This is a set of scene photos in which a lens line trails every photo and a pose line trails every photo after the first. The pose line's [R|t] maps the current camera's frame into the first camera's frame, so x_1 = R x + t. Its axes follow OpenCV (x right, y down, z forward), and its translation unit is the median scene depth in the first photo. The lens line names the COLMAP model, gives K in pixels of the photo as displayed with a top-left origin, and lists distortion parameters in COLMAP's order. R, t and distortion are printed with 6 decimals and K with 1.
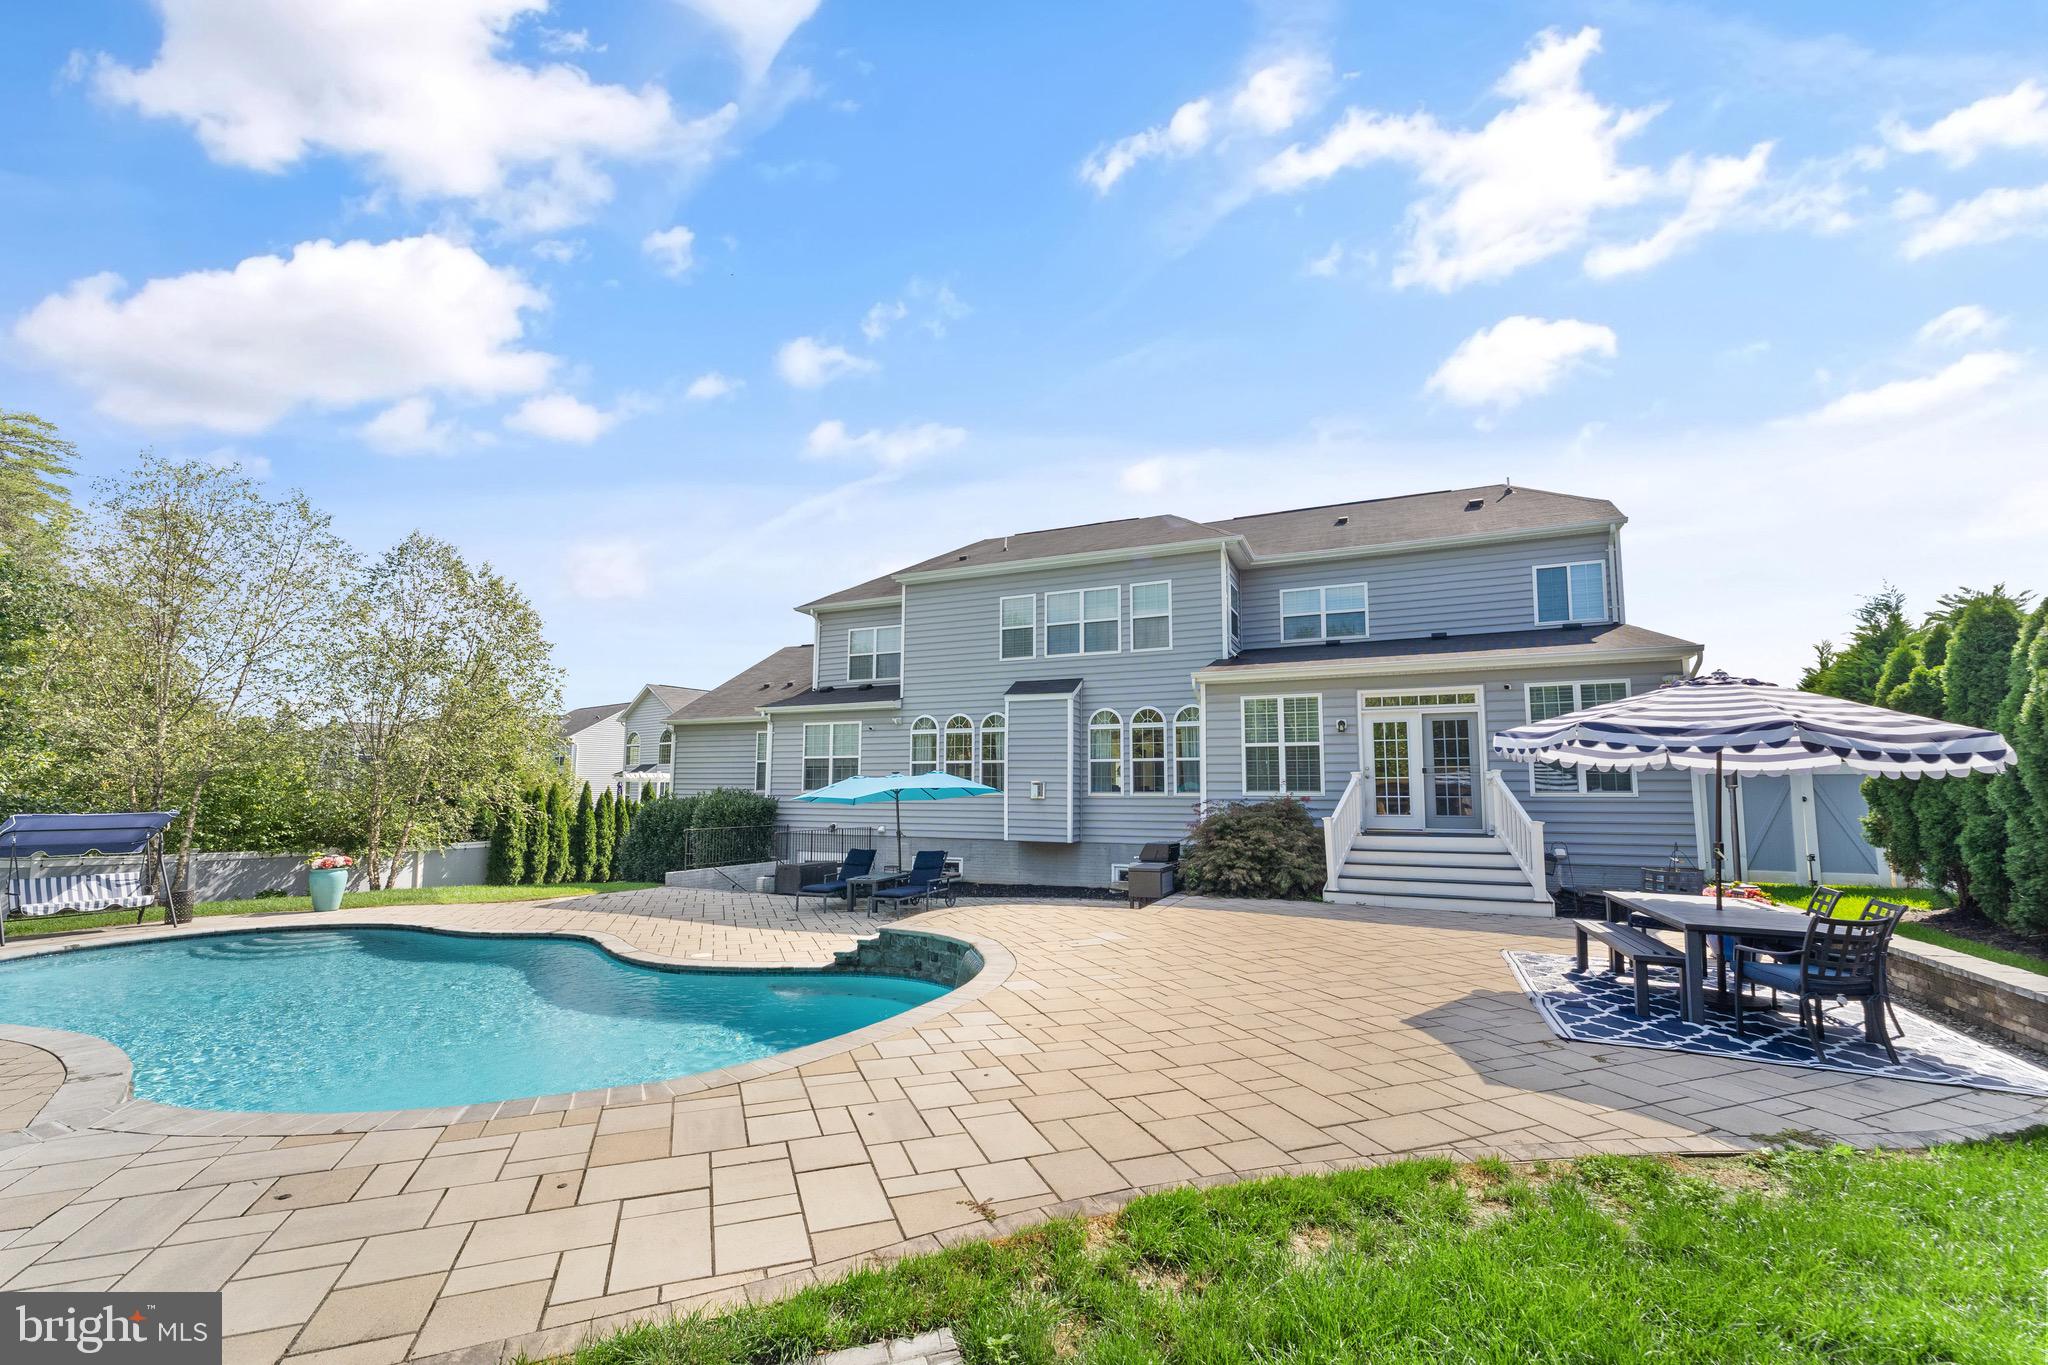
lens RADIAL K [[823.3, 0, 1014.6], [0, 823.3, 682.8], [0, 0, 1]] dist [0.000197, 0.000045]
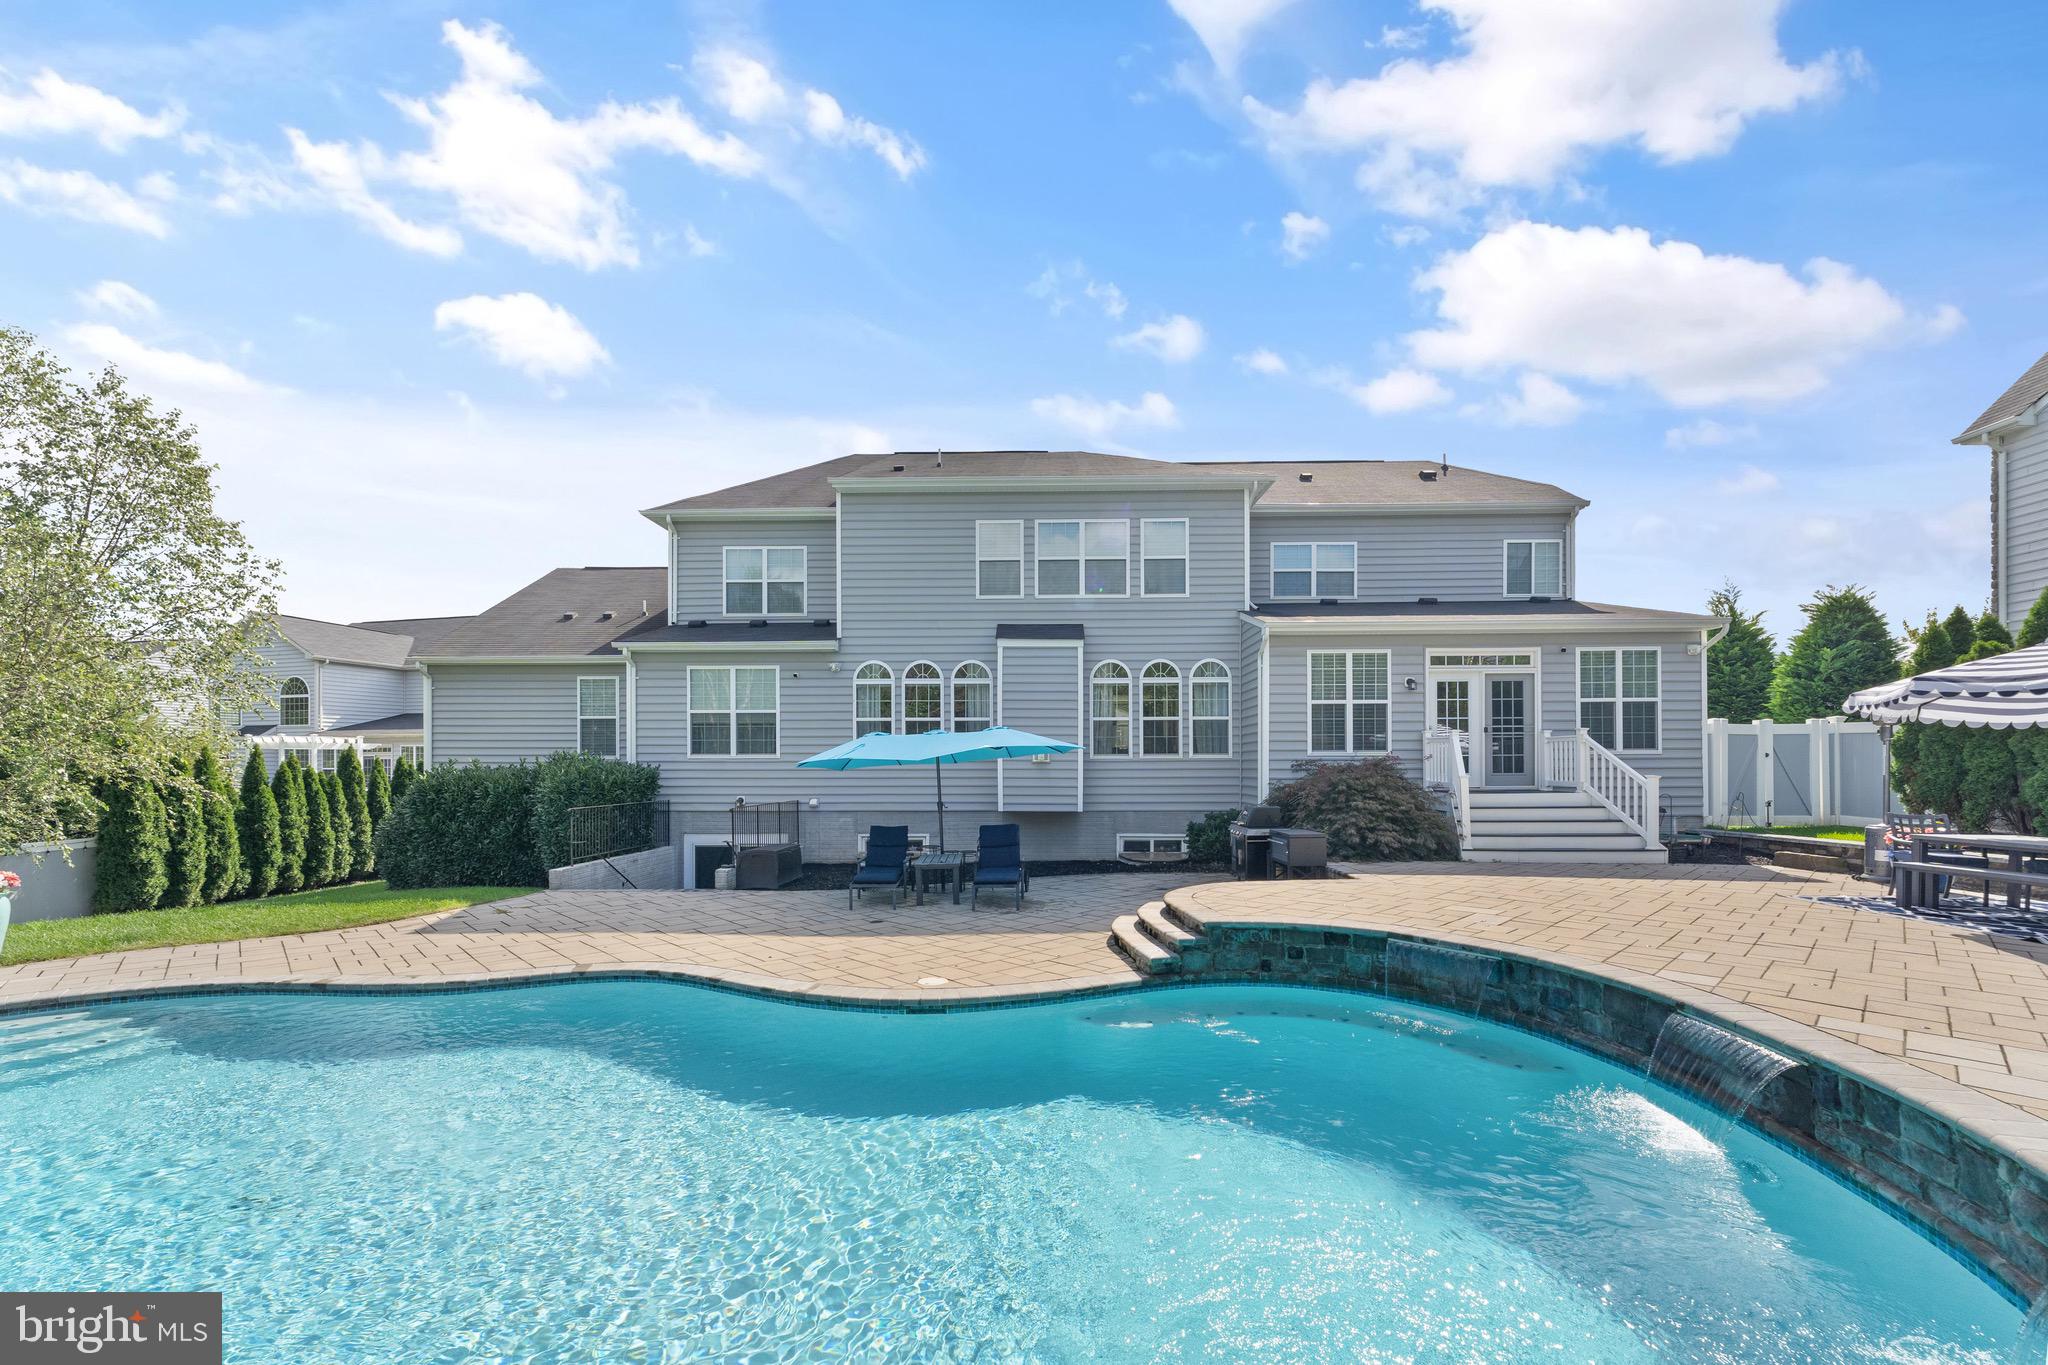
lens RADIAL K [[848.6, 0, 1023.7], [0, 848.6, 746.0], [0, 0, 1]] dist [0.001053, 0.000132]
pose [[0.921718, 0.002989, 0.387848, -0.329478], [-0.045173, 0.993992, 0.099693, 0.036719], [-0.385220, -0.109409, 0.916316, 0.198779]]
